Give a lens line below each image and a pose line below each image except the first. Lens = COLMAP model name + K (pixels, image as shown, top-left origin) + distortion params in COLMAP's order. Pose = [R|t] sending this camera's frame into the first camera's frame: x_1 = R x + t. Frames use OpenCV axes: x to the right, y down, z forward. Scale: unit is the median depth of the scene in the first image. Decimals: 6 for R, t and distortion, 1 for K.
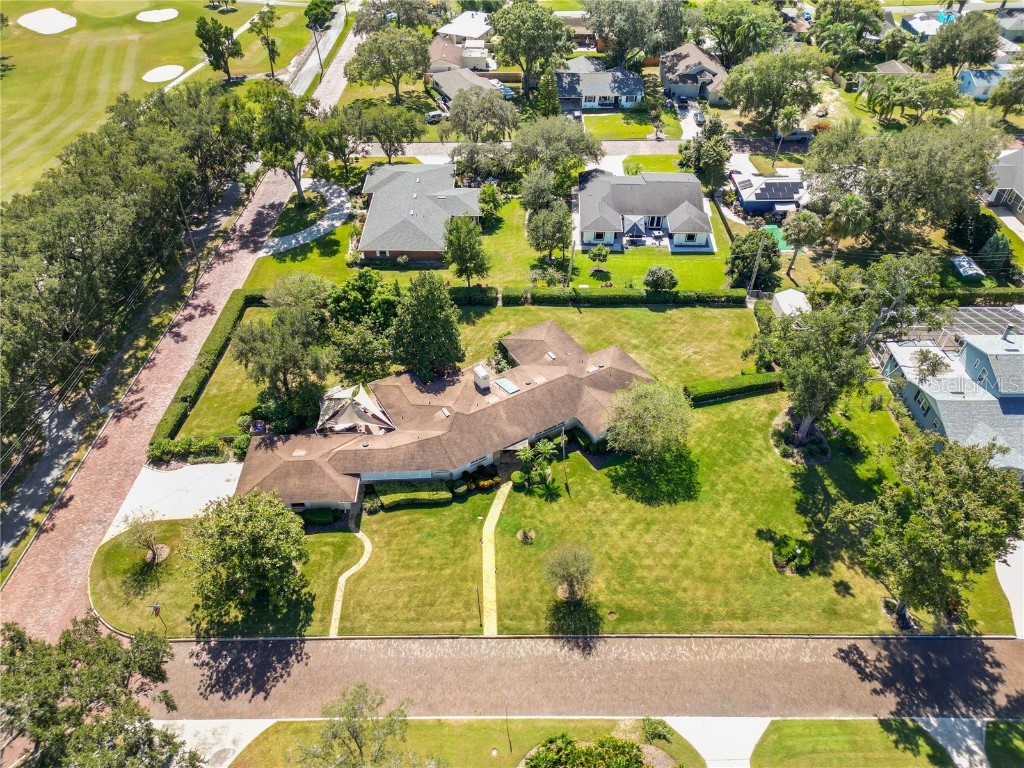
lens RADIAL K [[715.9, 0, 512.2], [0, 715.9, 385.3], [0, 0, 1]] dist [0.073445, -0.072123]
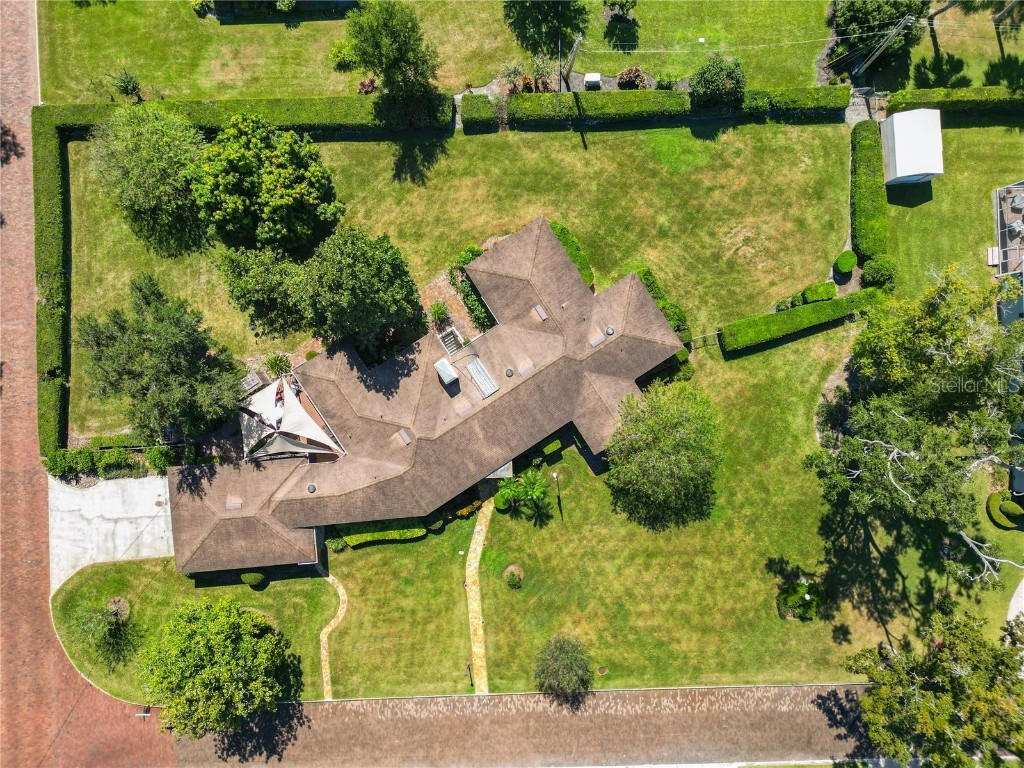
lens RADIAL K [[715.9, 0, 511.1], [0, 715.9, 385.4], [0, 0, 1]] dist [0.073445, -0.072123]
pose [[0.999054, -0.043478, -0.000376, 0.024665], [0.029204, 0.664610, 0.746620, -0.572955], [-0.032212, -0.745925, 0.665251, 0.519052]]
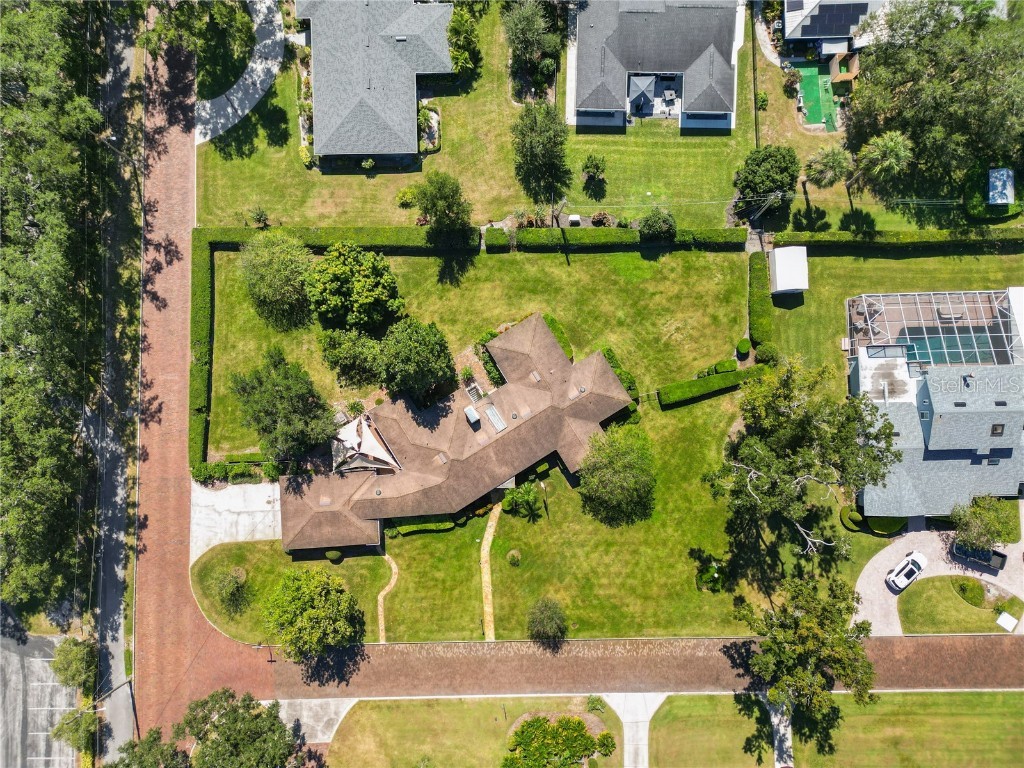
lens RADIAL K [[715.9, 0, 512.4], [0, 715.9, 386.3], [0, 0, 1]] dist [0.073445, -0.072123]
pose [[0.999727, -0.022189, 0.007263, 0.012650], [0.010396, 0.701608, 0.712487, -0.854885], [-0.020905, -0.712217, 0.701648, 0.273922]]
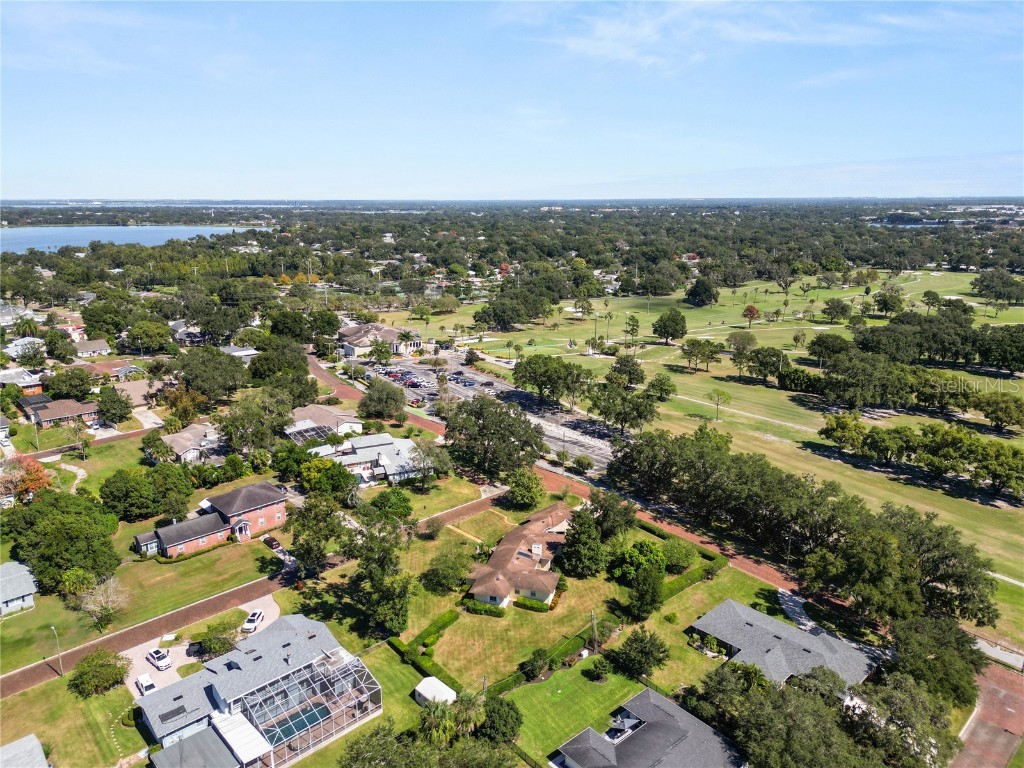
lens RADIAL K [[715.9, 0, 510.5], [0, 715.9, 379.0], [0, 0, 1]] dist [0.073445, -0.072123]
pose [[-0.727631, 0.171467, -0.664193, 1.256631], [-0.464268, 0.589695, 0.660845, -1.575721], [0.504984, 0.789214, -0.349474, 1.331921]]
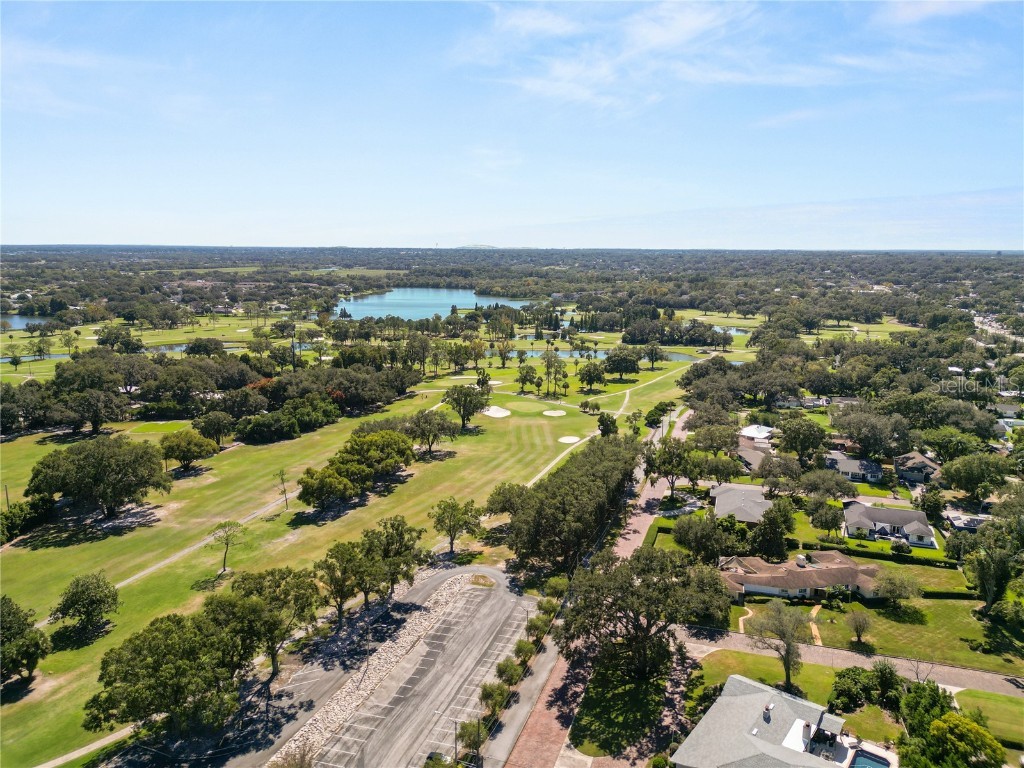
lens RADIAL K [[715.9, 0, 510.4], [0, 715.9, 385.5], [0, 0, 1]] dist [0.073445, -0.072123]
pose [[0.950260, 0.065011, -0.304599, -0.237762], [-0.216514, 0.840904, -0.495985, 0.785508], [0.223894, 0.537265, 0.813153, -1.123785]]
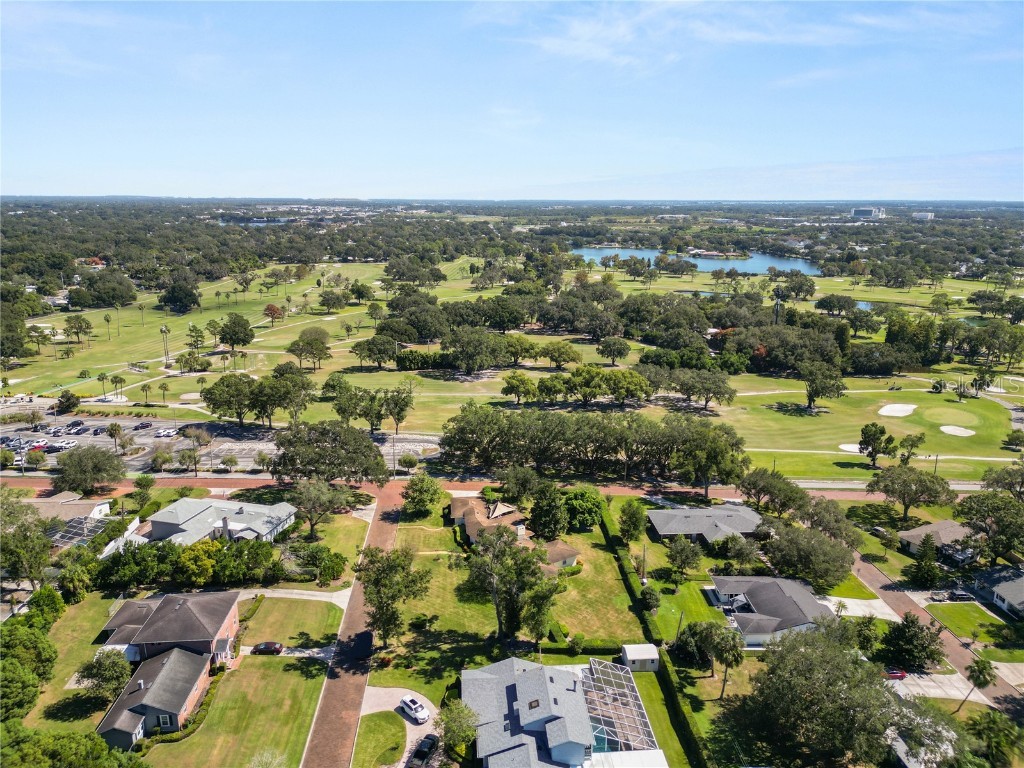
lens RADIAL K [[715.9, 0, 508.0], [0, 715.9, 389.3], [0, 0, 1]] dist [0.073445, -0.072123]
pose [[0.064822, 0.259560, -0.963549, 1.882800], [-0.682222, 0.716208, 0.147035, -0.595194], [0.728266, 0.647823, 0.223504, 0.276146]]
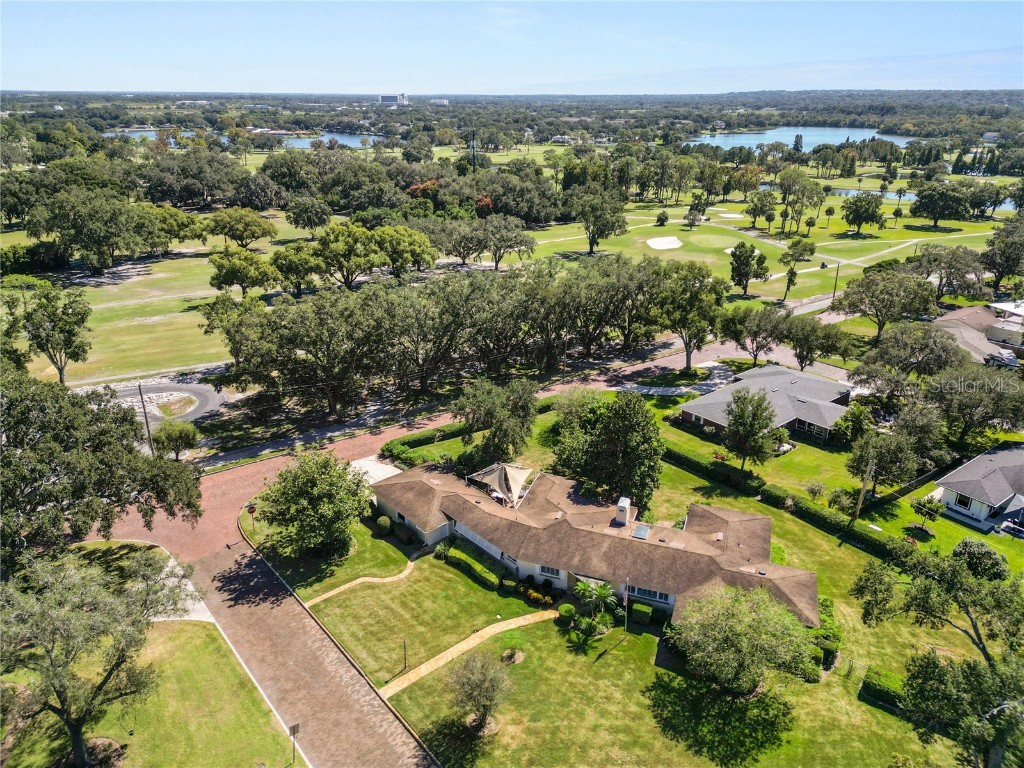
lens RADIAL K [[715.9, 0, 511.7], [0, 715.9, 385.4], [0, 0, 1]] dist [0.073445, -0.072123]
pose [[0.637284, 0.291368, -0.713424, 0.479378], [-0.526714, 0.840465, -0.127248, 0.046314], [0.562531, 0.456863, 0.689082, 0.246481]]
